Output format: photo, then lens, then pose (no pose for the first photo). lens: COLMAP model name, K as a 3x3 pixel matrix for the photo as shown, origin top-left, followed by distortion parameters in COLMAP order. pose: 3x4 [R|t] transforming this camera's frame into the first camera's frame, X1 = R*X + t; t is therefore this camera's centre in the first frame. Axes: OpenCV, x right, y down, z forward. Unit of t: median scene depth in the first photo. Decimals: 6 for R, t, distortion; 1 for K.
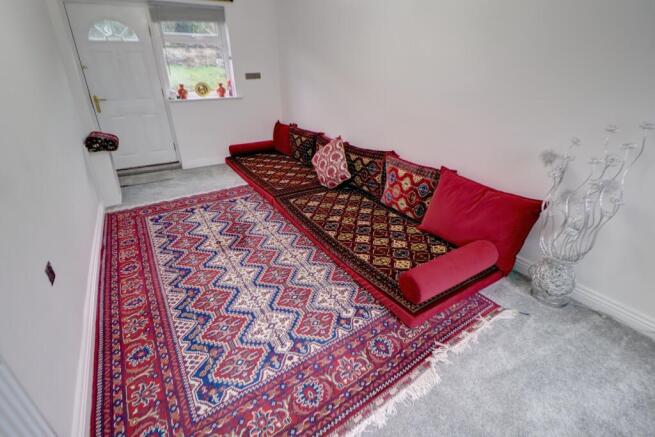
lens RADIAL K [[308.9, 0, 359.3], [0, 308.9, 219.7], [0, 0, 1]] dist [0.001229, 0.000065]
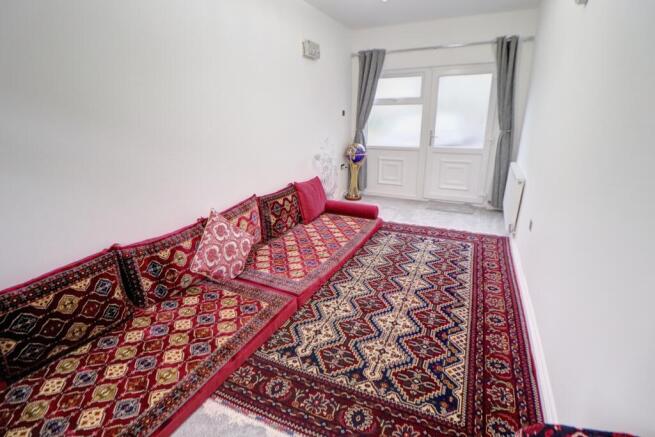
lens RADIAL K [[303.6, 0, 328.7], [0, 303.6, 209.1], [0, 0, 1]] dist [-0.018983, -0.000097]
pose [[-0.477500, -0.234862, 0.846660, -1.050375], [0.398676, 0.800790, 0.446983, -0.629431], [-0.782976, 0.550977, -0.288744, 1.300537]]
